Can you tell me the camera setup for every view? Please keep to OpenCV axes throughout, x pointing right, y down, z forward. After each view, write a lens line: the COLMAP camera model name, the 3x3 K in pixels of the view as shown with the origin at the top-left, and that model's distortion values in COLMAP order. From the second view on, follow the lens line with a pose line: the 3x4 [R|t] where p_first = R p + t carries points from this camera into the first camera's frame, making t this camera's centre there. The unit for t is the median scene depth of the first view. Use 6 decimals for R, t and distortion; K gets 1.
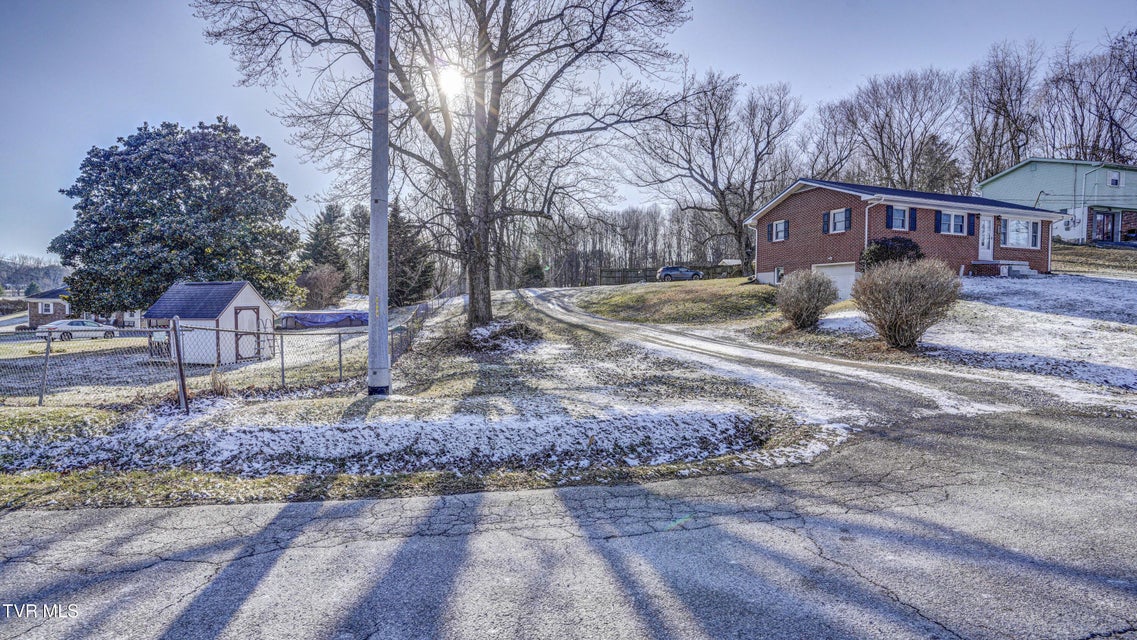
lens RADIAL K [[574.2, 0, 568.5], [0, 574.2, 320.0], [0, 0, 1]] dist [-0.029785, 0.000176]
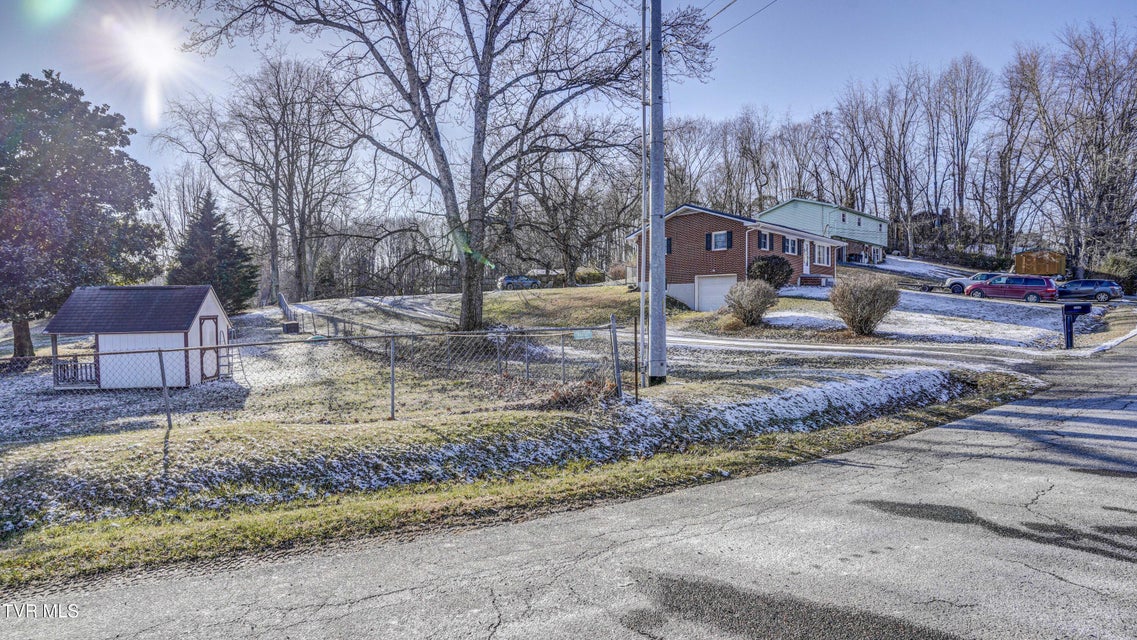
lens RADIAL K [[579.6, 0, 570.9], [0, 579.6, 316.7], [0, 0, 1]] dist [-0.052207, 0.043884]
pose [[0.899791, -0.016543, 0.436007, -0.375414], [0.026581, 0.999503, -0.016932, 0.004829], [-0.435510, 0.026824, 0.899784, 0.010934]]
